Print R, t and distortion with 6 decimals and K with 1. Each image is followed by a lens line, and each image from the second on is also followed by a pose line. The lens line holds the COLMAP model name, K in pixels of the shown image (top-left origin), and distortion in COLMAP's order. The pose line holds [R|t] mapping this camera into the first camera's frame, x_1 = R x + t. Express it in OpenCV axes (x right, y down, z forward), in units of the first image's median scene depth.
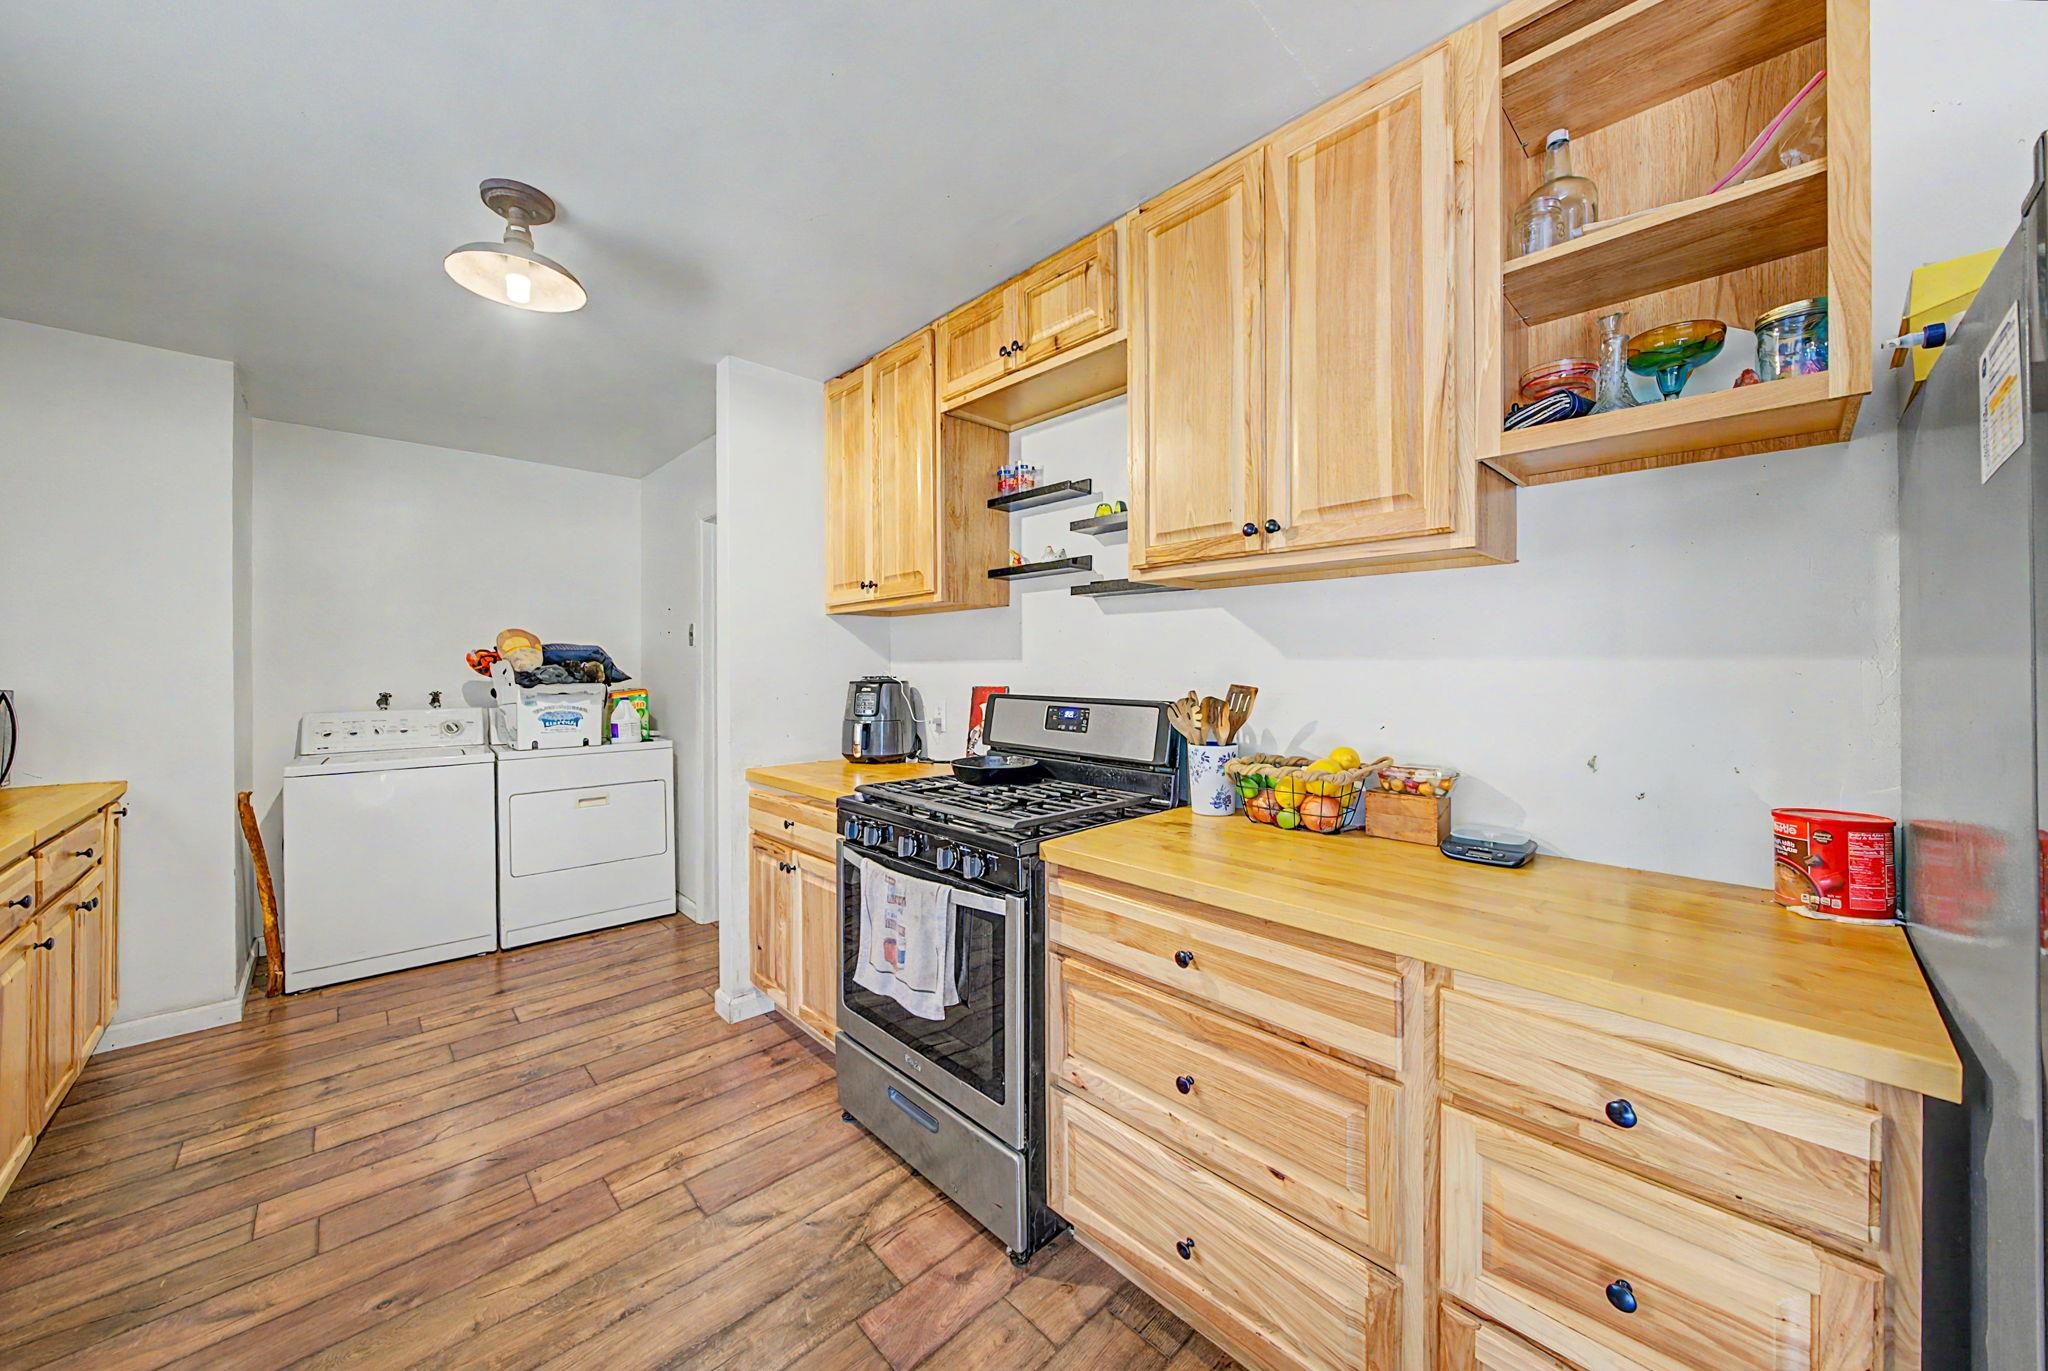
lens RADIAL K [[724.9, 0, 1027.2], [0, 724.9, 675.6], [0, 0, 1]] dist [-0.021992, 0.000188]
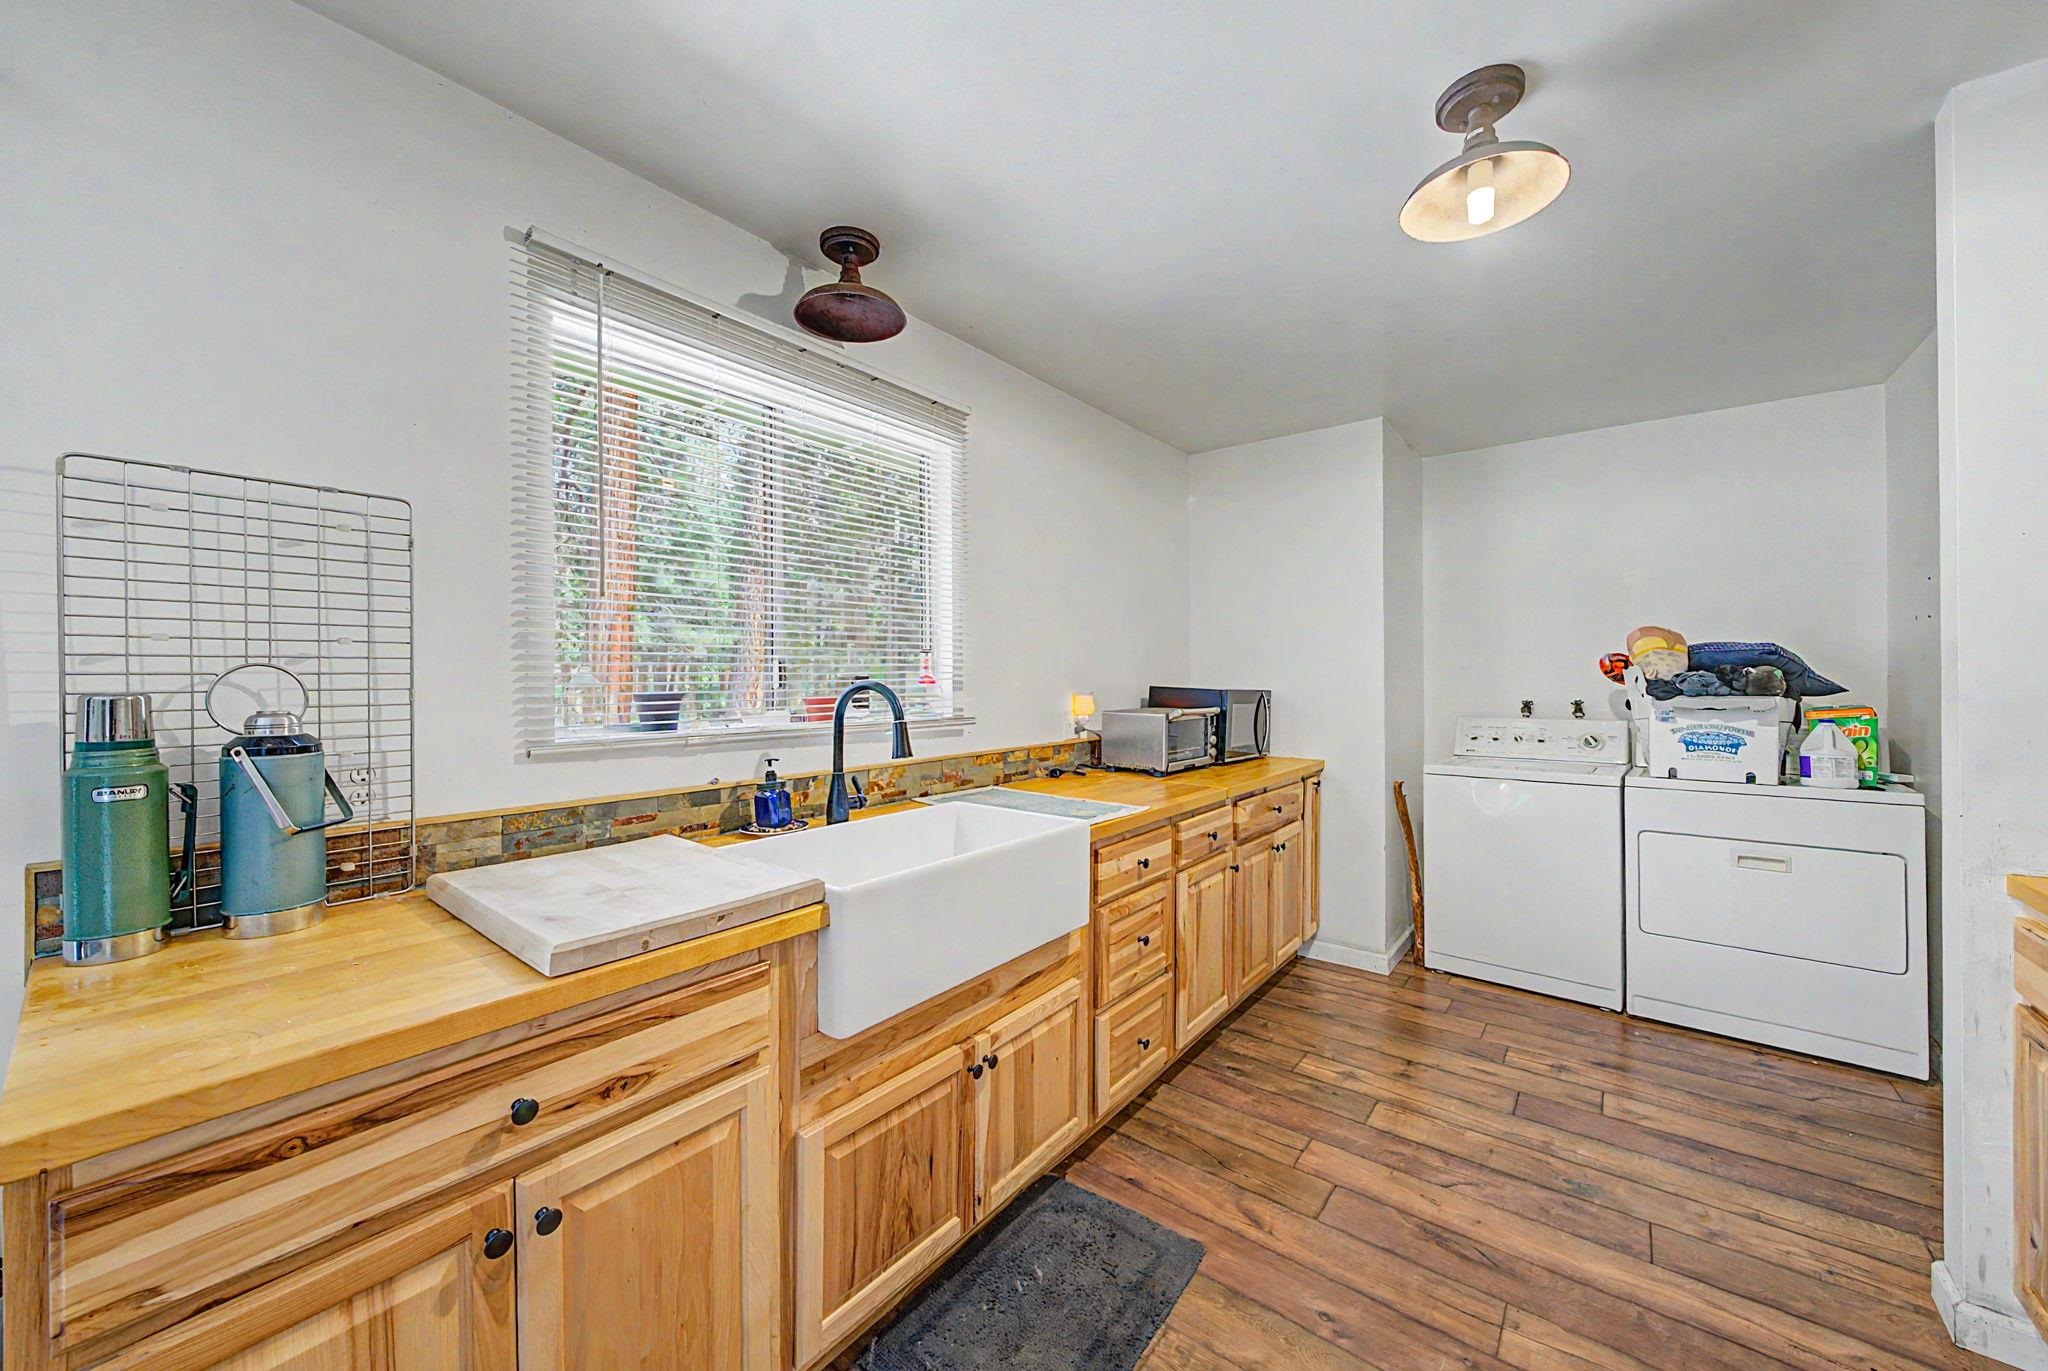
lens RADIAL K [[747.3, 0, 1025.8], [0, 747.3, 680.7], [0, 0, 1]] dist [-0.001470, -0.000120]
pose [[0.128757, 0.005945, -0.991658, 0.033839], [-0.007697, 0.999958, 0.004995, -0.003013], [0.991646, 0.006990, 0.128798, 0.201702]]
